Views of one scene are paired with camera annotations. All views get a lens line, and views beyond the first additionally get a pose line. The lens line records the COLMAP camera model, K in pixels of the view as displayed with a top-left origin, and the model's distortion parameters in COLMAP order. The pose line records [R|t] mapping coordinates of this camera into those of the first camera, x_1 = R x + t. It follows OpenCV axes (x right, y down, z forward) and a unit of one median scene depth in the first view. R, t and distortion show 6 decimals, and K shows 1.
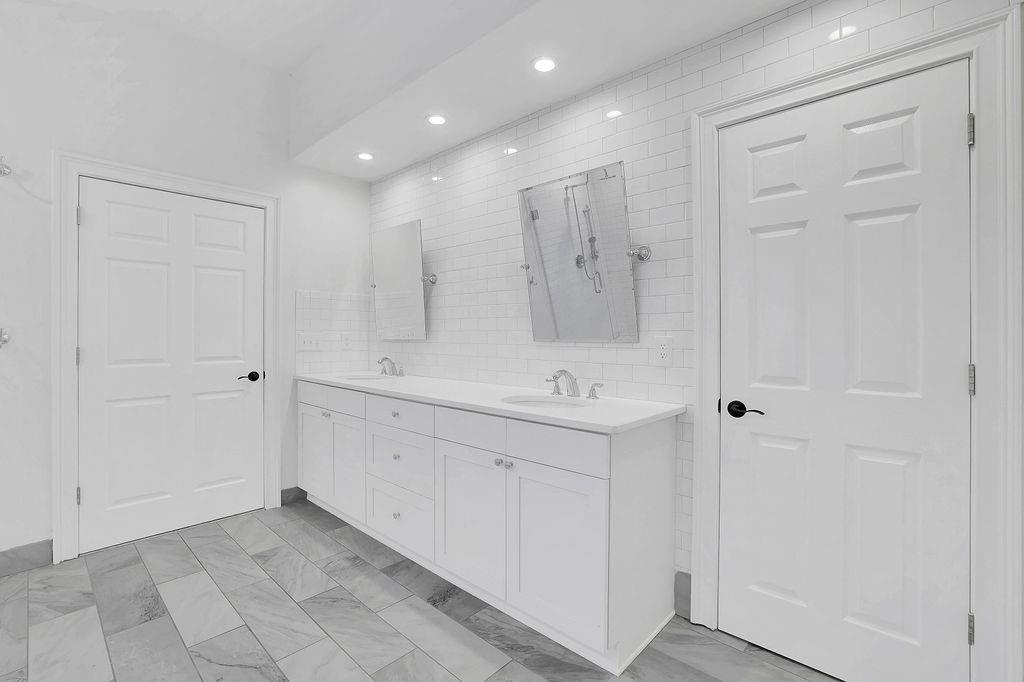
lens RADIAL K [[446.4, 0, 505.6], [0, 446.4, 332.9], [0, 0, 1]] dist [-0.025284, 0.000296]
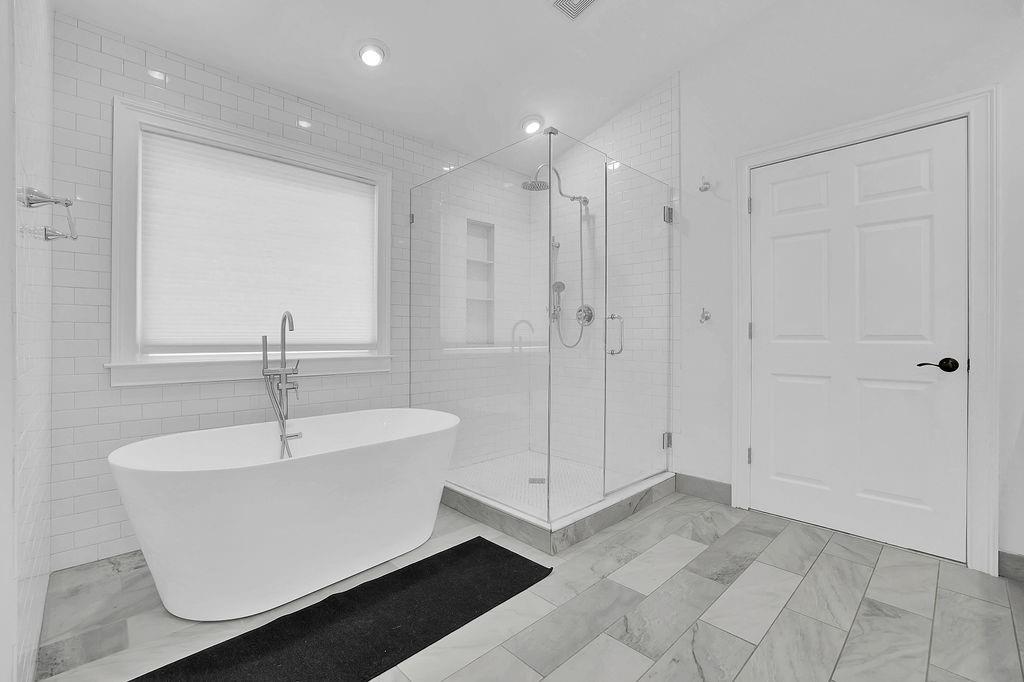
lens RADIAL K [[446.4, 0, 505.6], [0, 446.4, 332.9], [0, 0, 1]] dist [-0.025284, 0.000296]
pose [[-0.063111, -0.003505, -0.998000, 0.173926], [-0.002074, 0.999992, -0.003381, 0.058310], [0.998004, 0.001856, -0.063118, 0.400141]]
